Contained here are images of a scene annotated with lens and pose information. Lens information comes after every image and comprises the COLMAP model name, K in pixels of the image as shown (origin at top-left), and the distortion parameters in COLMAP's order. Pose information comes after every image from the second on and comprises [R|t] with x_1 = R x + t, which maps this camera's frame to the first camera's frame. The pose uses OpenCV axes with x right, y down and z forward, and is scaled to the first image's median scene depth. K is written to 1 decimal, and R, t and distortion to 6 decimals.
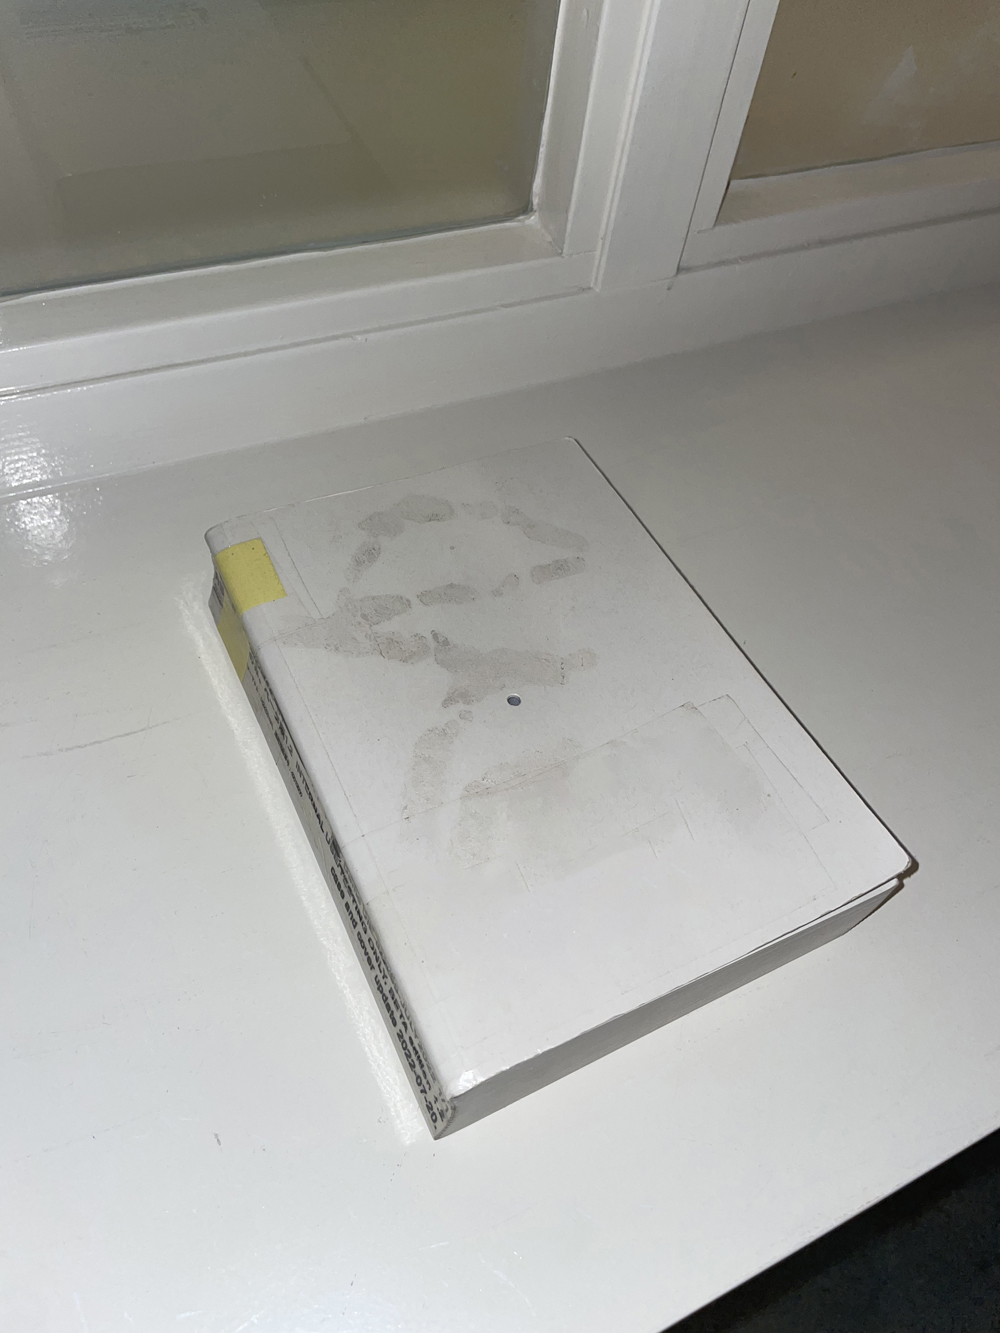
lens RADIAL K [[1030.7, 0, 499.0], [0, 1030.7, 664.2], [0, 0, 1]] dist [0.044957, -0.087421]
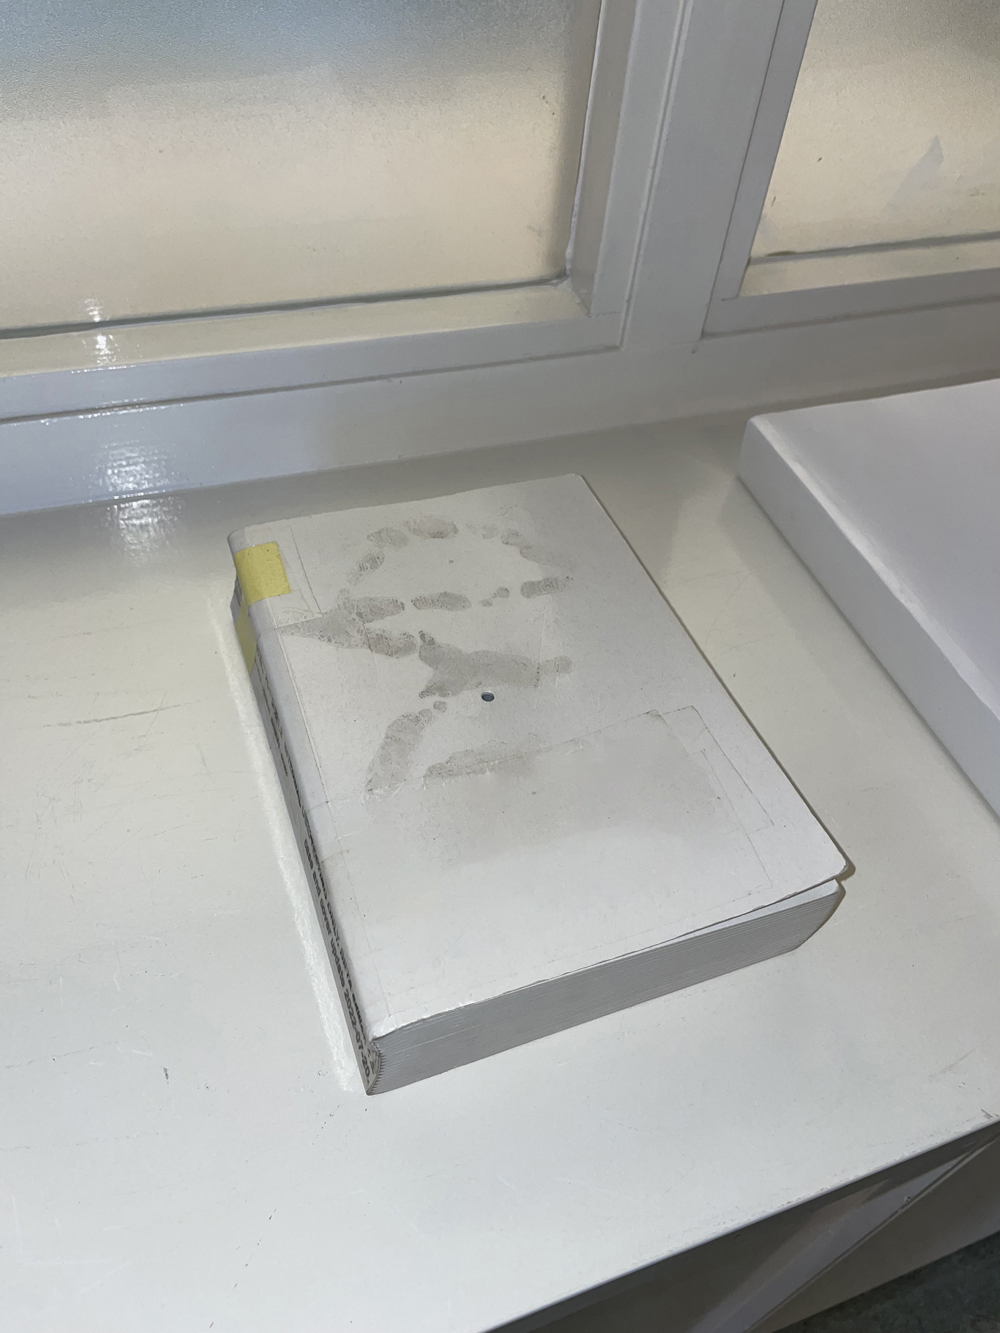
lens RADIAL K [[1030.7, 0, 508.4], [0, 1030.7, 675.2], [0, 0, 1]] dist [0.044957, -0.087421]
pose [[0.994519, 0.060227, -0.085464, 0.120123], [-0.067491, 0.994108, -0.084821, 0.097575], [0.079852, 0.090124, 0.992724, -0.055091]]
